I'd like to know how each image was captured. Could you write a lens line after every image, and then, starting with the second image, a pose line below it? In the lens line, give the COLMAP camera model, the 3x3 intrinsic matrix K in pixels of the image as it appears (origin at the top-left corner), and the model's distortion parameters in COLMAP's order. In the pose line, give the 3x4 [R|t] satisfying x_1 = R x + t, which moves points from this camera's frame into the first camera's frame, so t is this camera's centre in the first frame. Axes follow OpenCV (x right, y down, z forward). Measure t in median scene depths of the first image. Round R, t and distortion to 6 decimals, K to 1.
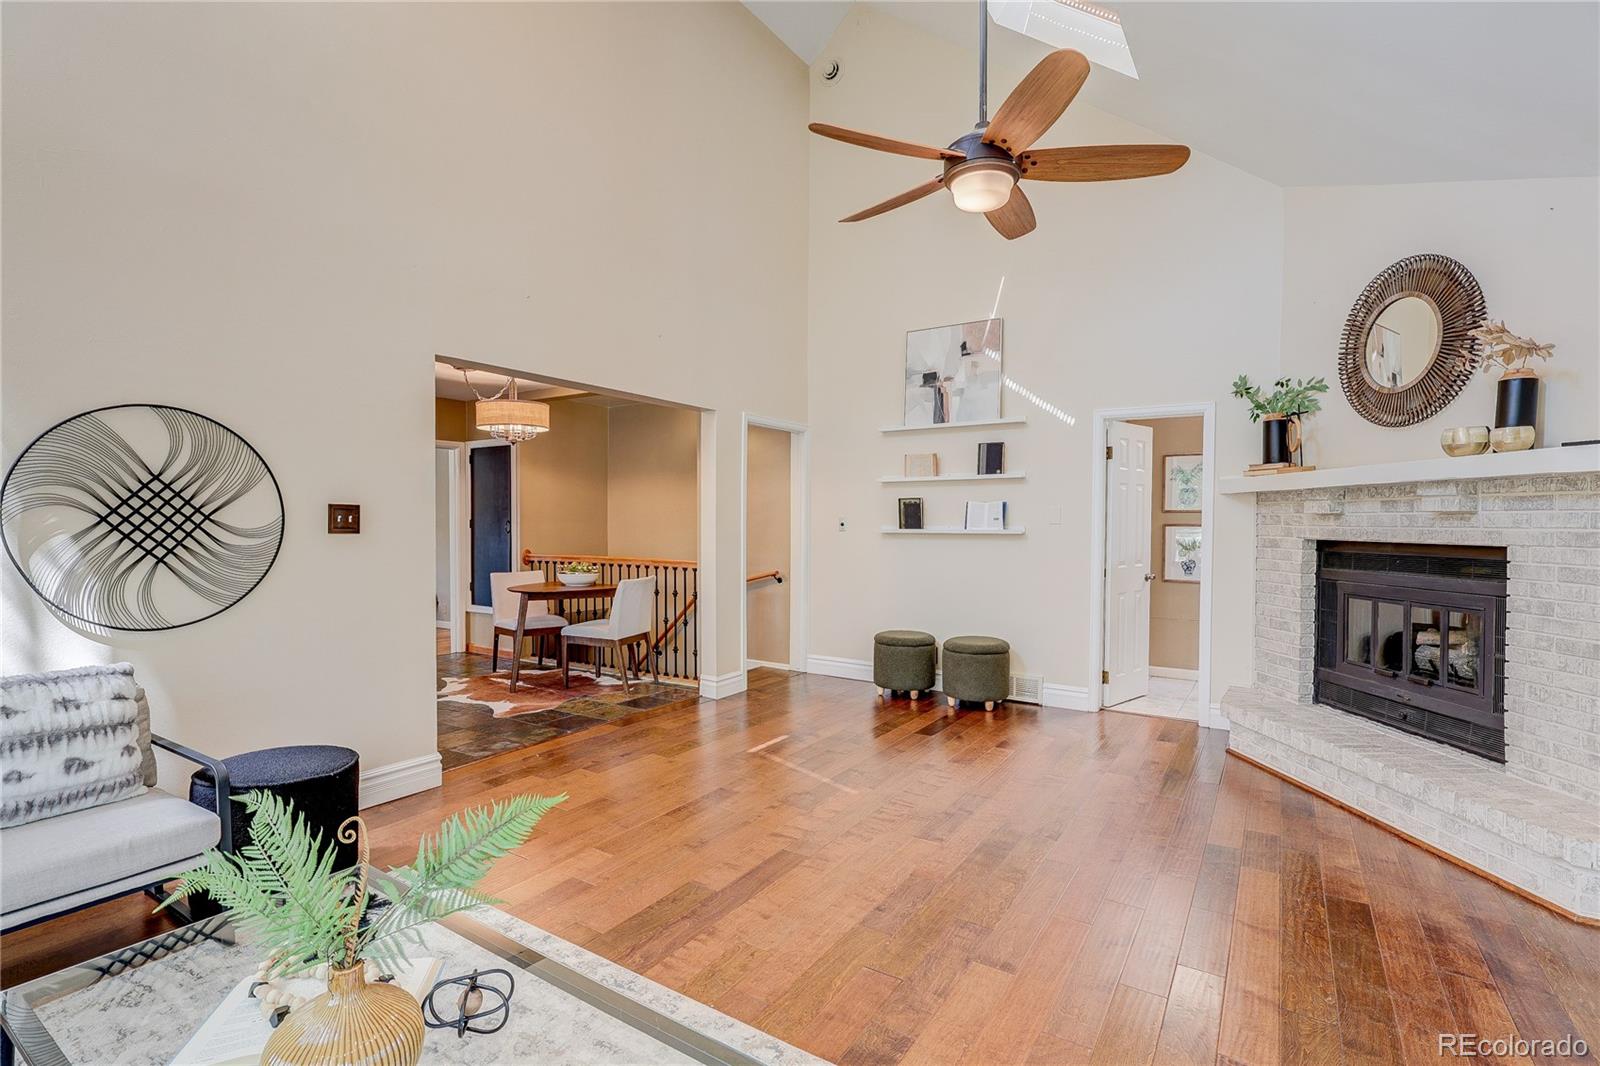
lens RADIAL K [[751.6, 0, 810.7], [0, 751.6, 540.1], [0, 0, 1]] dist [-0.005673, 0.000361]
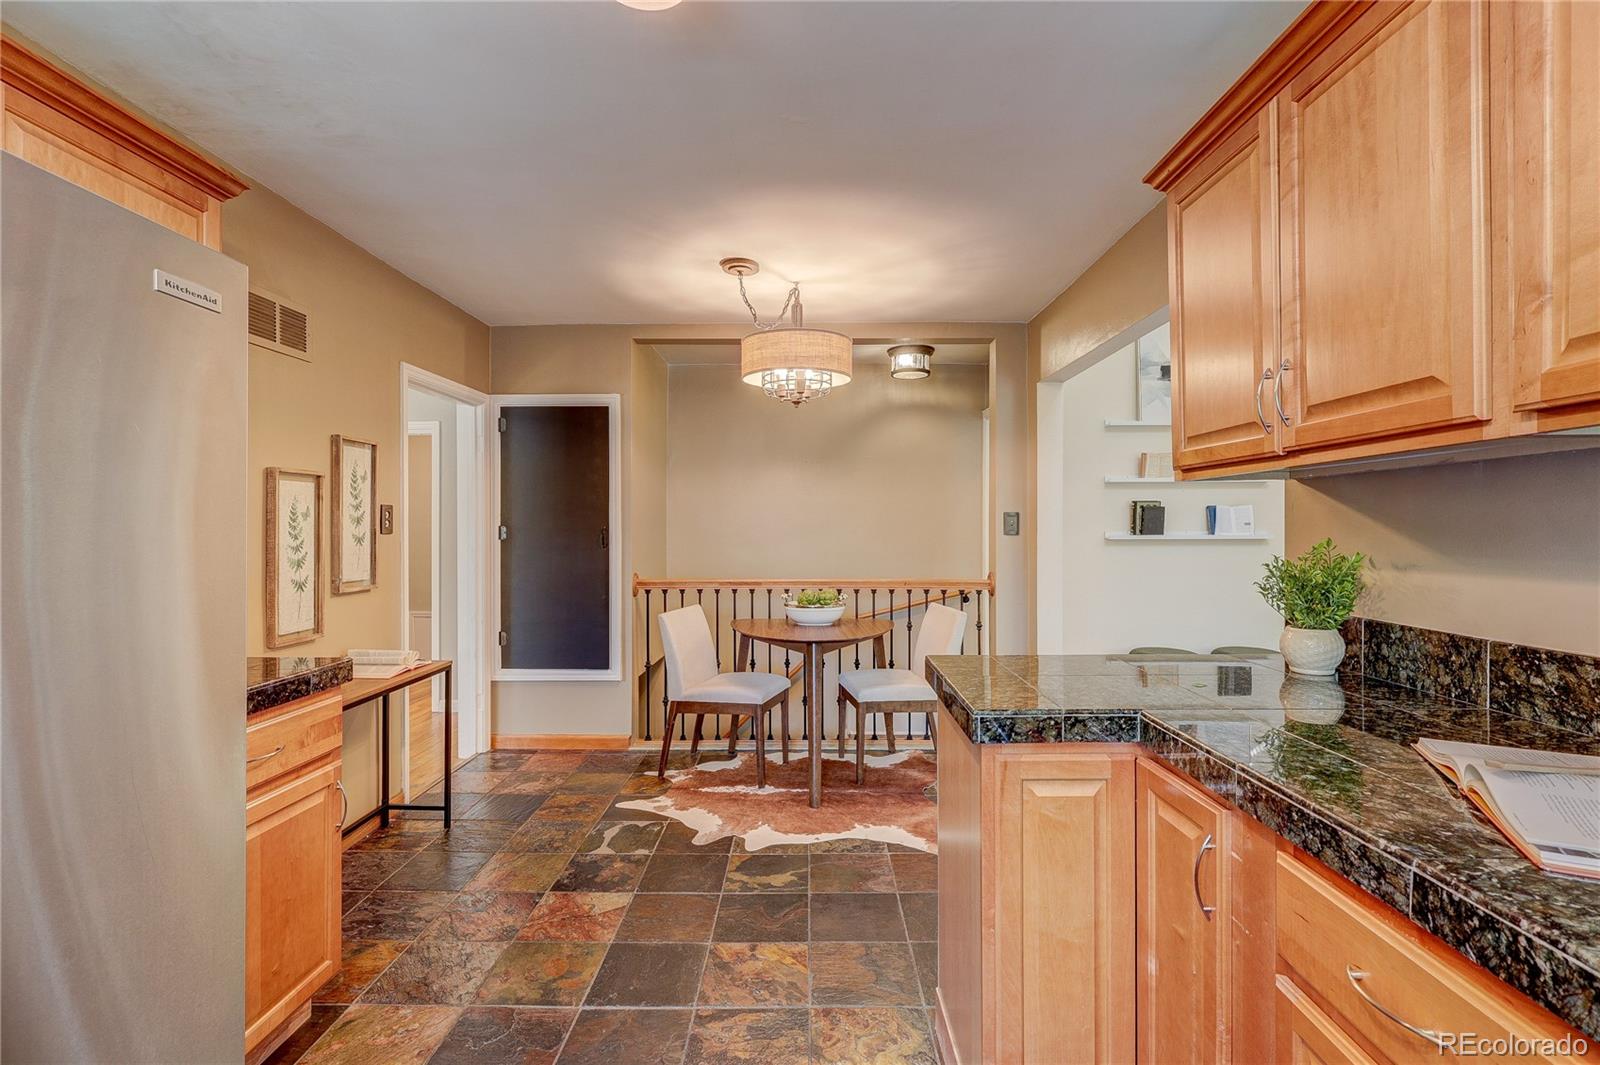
lens RADIAL K [[751.6, 0, 798.0], [0, 751.6, 526.4], [0, 0, 1]] dist [-0.005673, 0.000361]
pose [[0.847917, -0.002032, 0.530126, -0.830772], [0.015568, 0.999657, -0.021070, -0.014914], [-0.529901, 0.026119, 0.847657, 0.536474]]
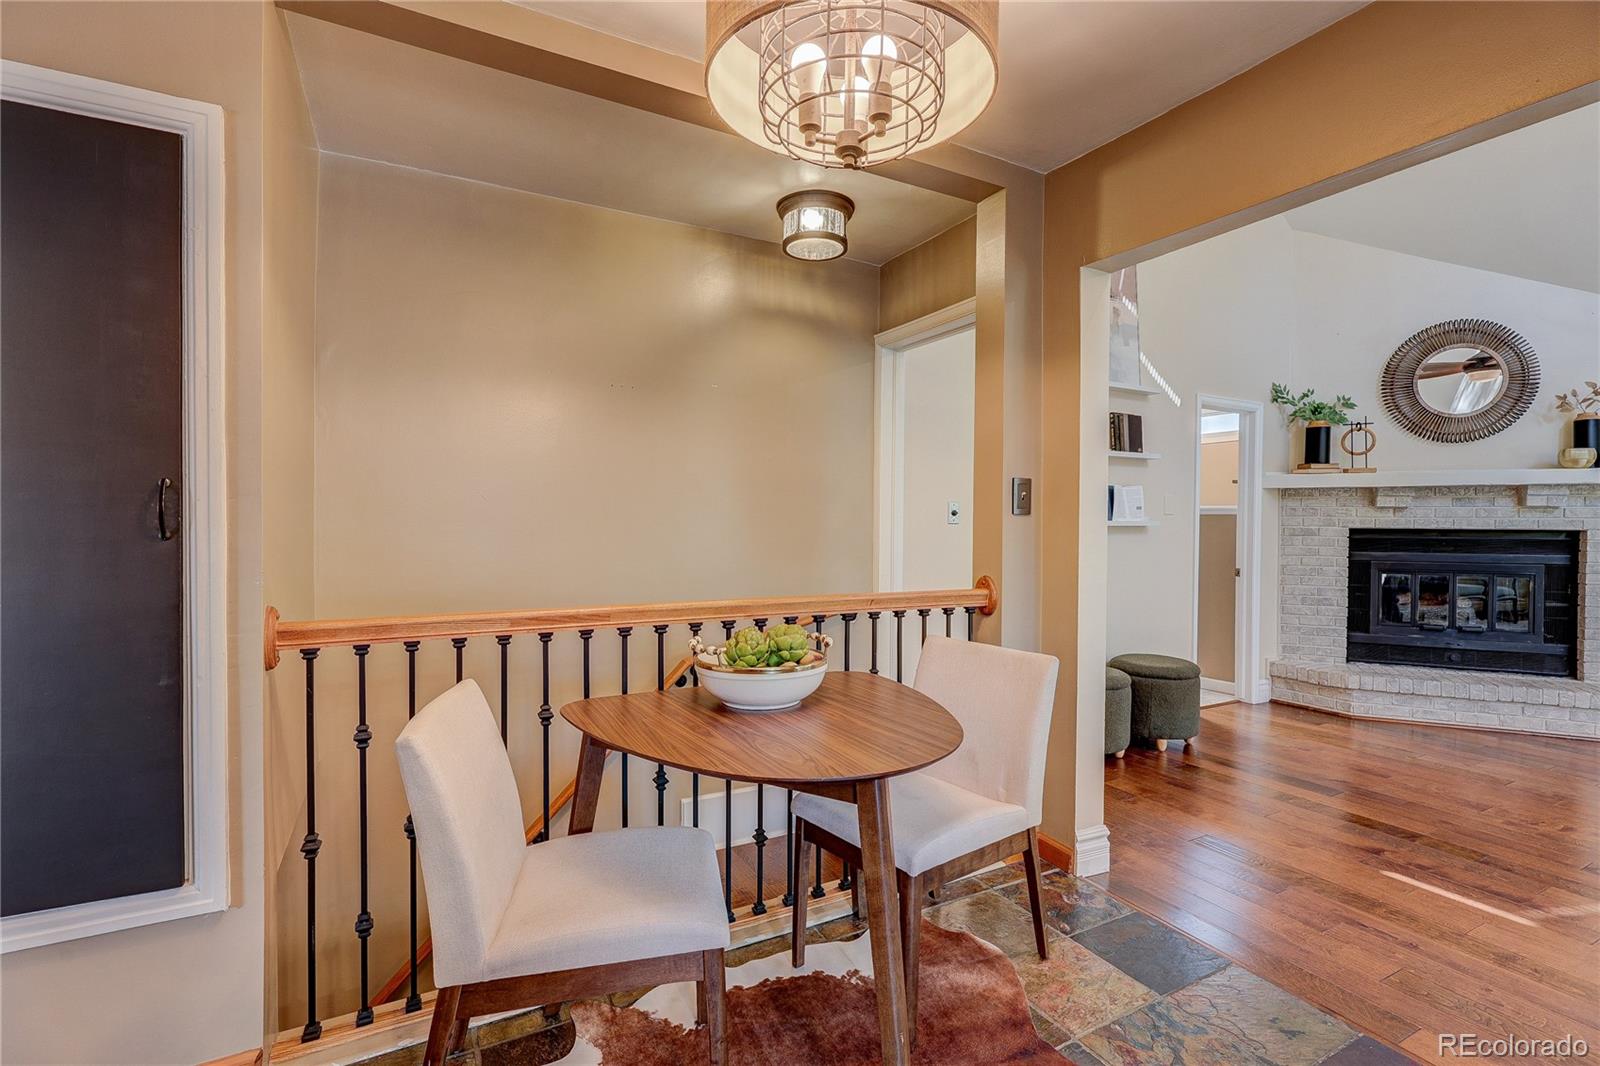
lens RADIAL K [[751.6, 0, 807.8], [0, 751.6, 531.4], [0, 0, 1]] dist [-0.005673, 0.000361]
pose [[0.480056, -0.008847, 0.877193, -0.702218], [0.018184, 0.999835, 0.000132, -0.010747], [-0.877049, 0.015888, 0.480137, 1.014726]]
